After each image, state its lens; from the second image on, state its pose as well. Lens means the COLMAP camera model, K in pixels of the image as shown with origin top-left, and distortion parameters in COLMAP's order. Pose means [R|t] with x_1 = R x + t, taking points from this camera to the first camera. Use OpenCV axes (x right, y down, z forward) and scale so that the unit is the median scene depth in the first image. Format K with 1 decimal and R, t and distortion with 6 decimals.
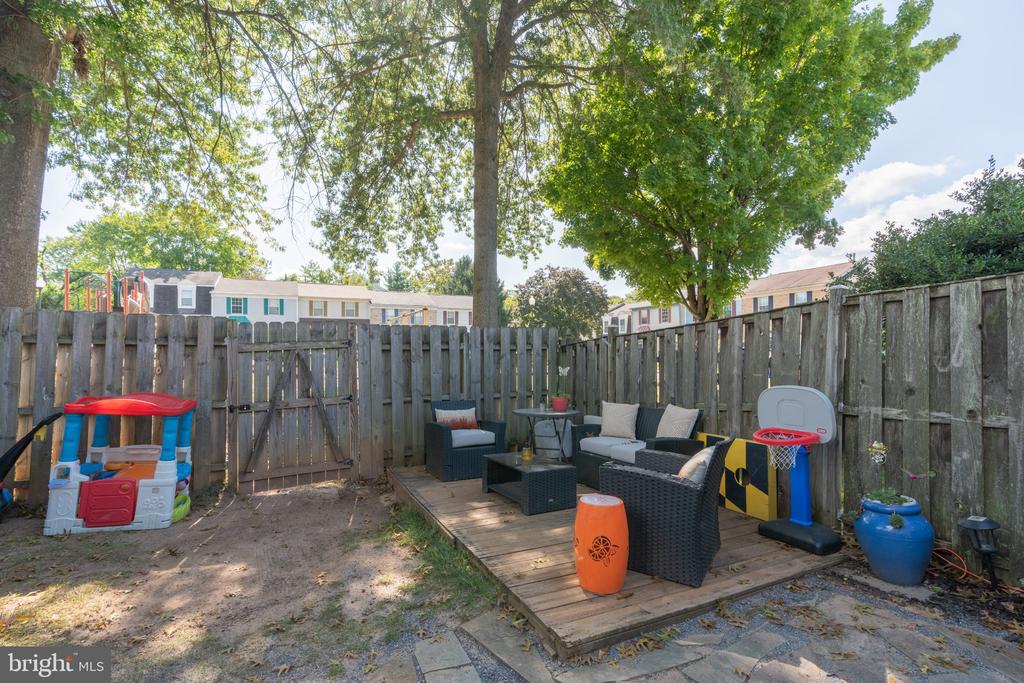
lens RADIAL K [[461.0, 0, 509.7], [0, 461.0, 345.5], [0, 0, 1]] dist [-0.005108, -0.000201]
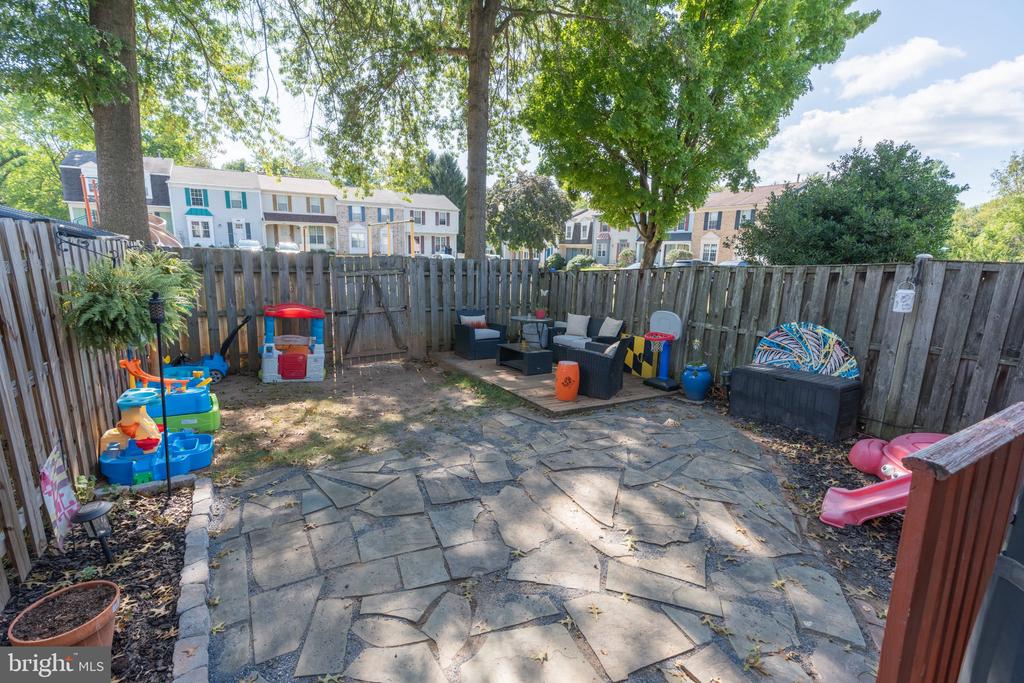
lens RADIAL K [[461.0, 0, 509.7], [0, 461.0, 345.5], [0, 0, 1]] dist [-0.005108, -0.000201]
pose [[0.995716, 0.016054, 0.091055, -0.133621], [-0.035404, 0.975955, 0.215077, -0.099147], [-0.085413, -0.217380, 0.972343, -0.520811]]
